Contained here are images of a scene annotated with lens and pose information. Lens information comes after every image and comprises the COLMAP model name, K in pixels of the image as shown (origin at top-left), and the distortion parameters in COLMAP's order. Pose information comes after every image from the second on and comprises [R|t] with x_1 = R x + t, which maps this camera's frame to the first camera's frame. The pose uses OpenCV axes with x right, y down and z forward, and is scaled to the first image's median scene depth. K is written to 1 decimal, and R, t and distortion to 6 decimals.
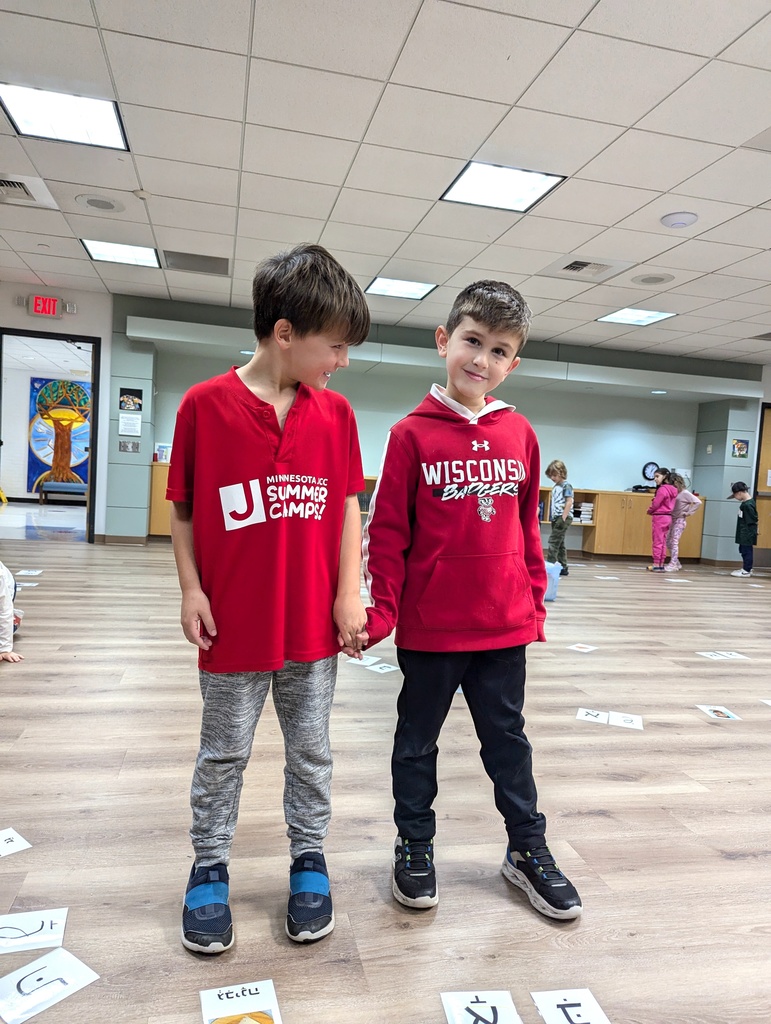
lens RADIAL K [[721.3, 0, 389.7], [0, 721.3, 515.7], [0, 0, 1]] dist [0.039113, -0.002433]
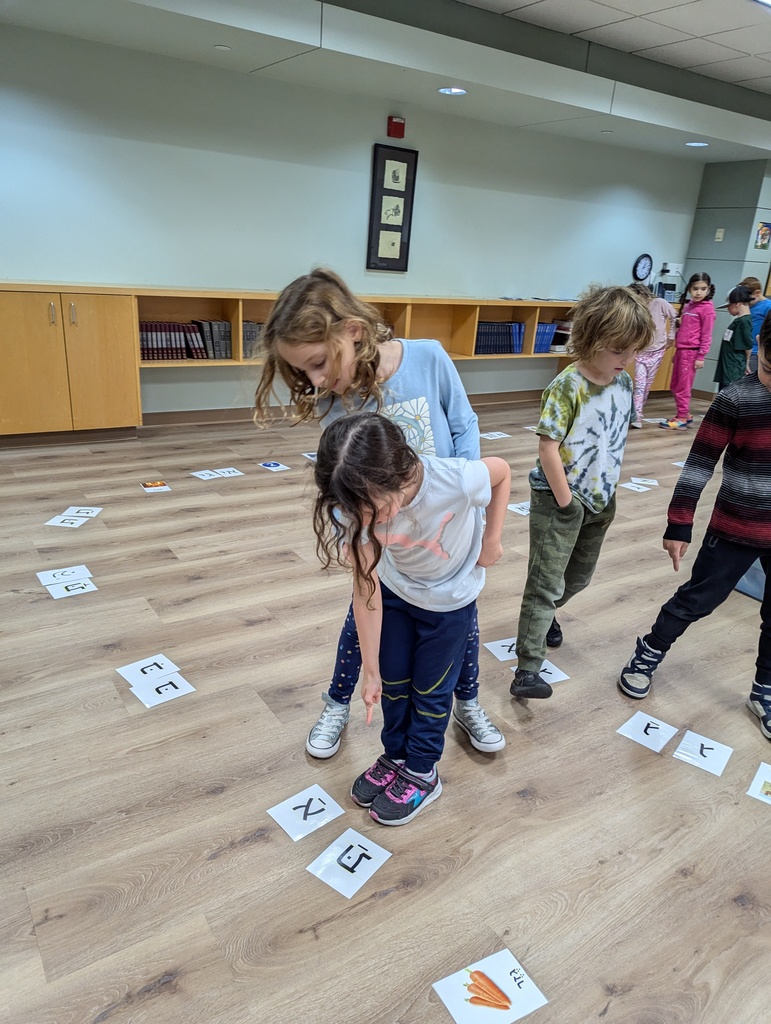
lens RADIAL K [[721.3, 0, 385.9], [0, 721.3, 516.6], [0, 0, 1]] dist [0.039113, -0.002433]
pose [[0.940470, -0.117058, 0.319081, -0.160838], [0.005188, 0.943652, 0.330898, -0.086623], [-0.339836, -0.309544, 0.888085, 0.481025]]
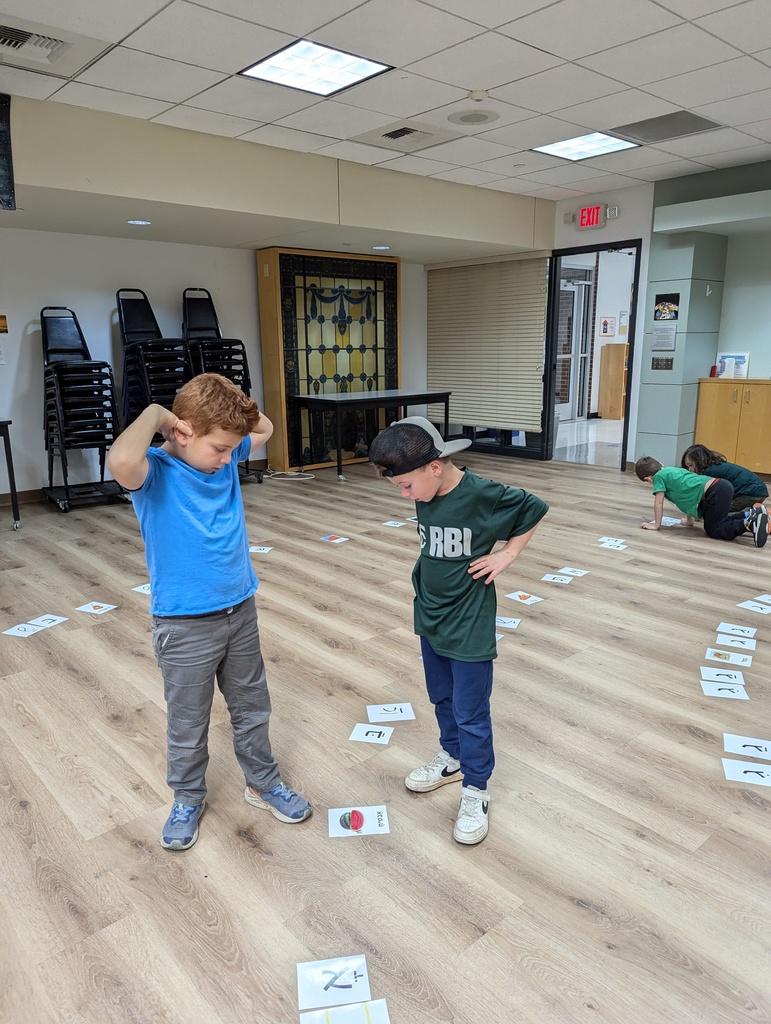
lens RADIAL K [[721.3, 0, 389.2], [0, 721.3, 507.2], [0, 0, 1]] dist [0.039113, -0.002433]
pose [[0.474339, 0.135105, -0.869913, 0.265506], [-0.000819, 0.988221, 0.153032, -0.057872], [0.880342, -0.071877, 0.468863, 0.292882]]
